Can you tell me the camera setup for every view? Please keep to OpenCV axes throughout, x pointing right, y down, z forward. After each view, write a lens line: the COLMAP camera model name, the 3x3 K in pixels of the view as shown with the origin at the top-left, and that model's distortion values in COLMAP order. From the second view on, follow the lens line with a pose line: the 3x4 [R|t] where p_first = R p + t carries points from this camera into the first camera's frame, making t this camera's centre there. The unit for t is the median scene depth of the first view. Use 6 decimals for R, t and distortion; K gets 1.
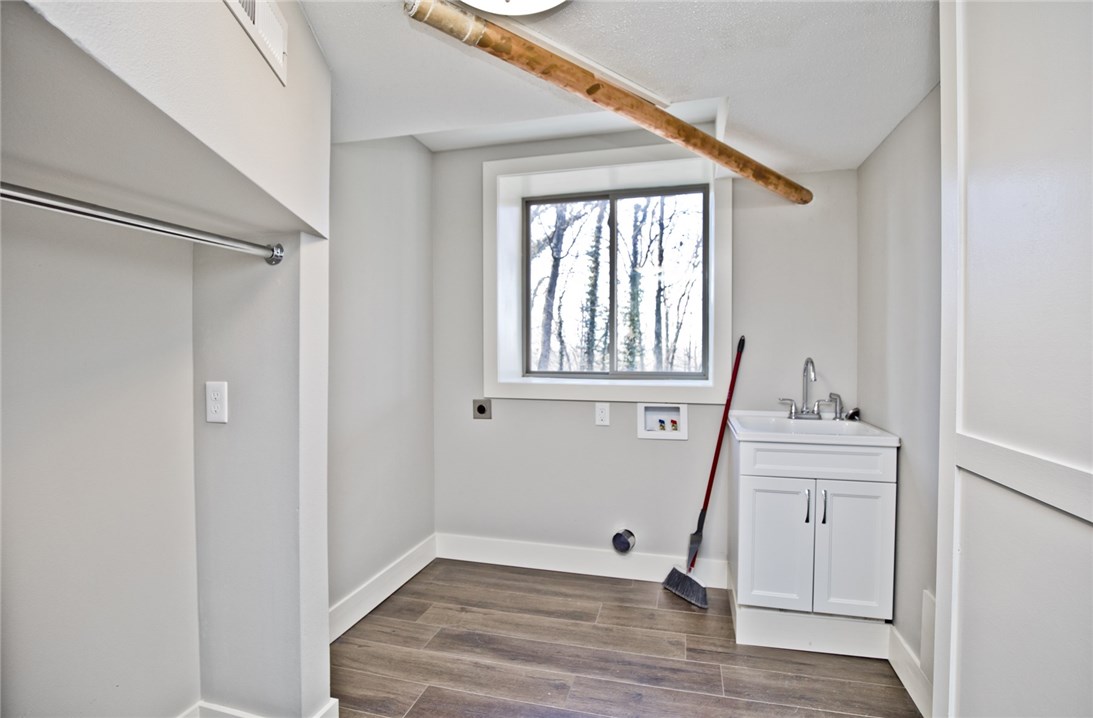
lens RADIAL K [[503.2, 0, 553.8], [0, 503.2, 353.0], [0, 0, 1]] dist [-0.024994, 0.000697]
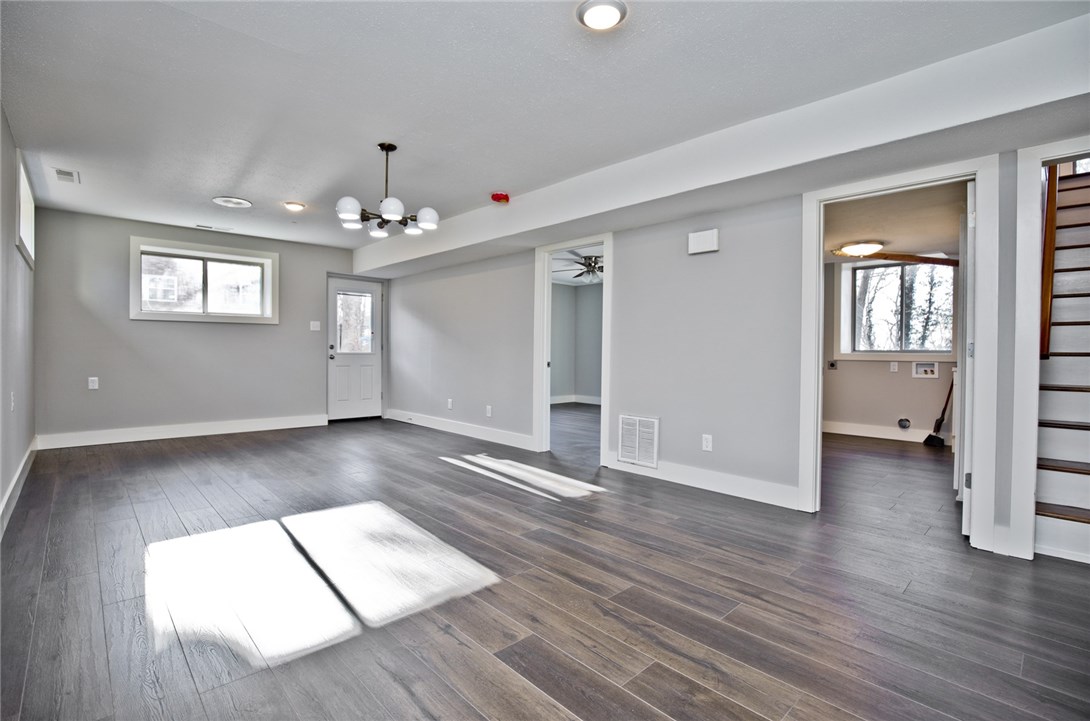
lens RADIAL K [[504.7, 0, 545.0], [0, 504.7, 360.5], [0, 0, 1]] dist [-0.035686, -0.000081]
pose [[0.845280, 0.013195, -0.534161, -0.038120], [-0.012715, 0.999909, 0.004580, 0.101787], [0.534173, 0.002921, 0.845370, -1.687378]]
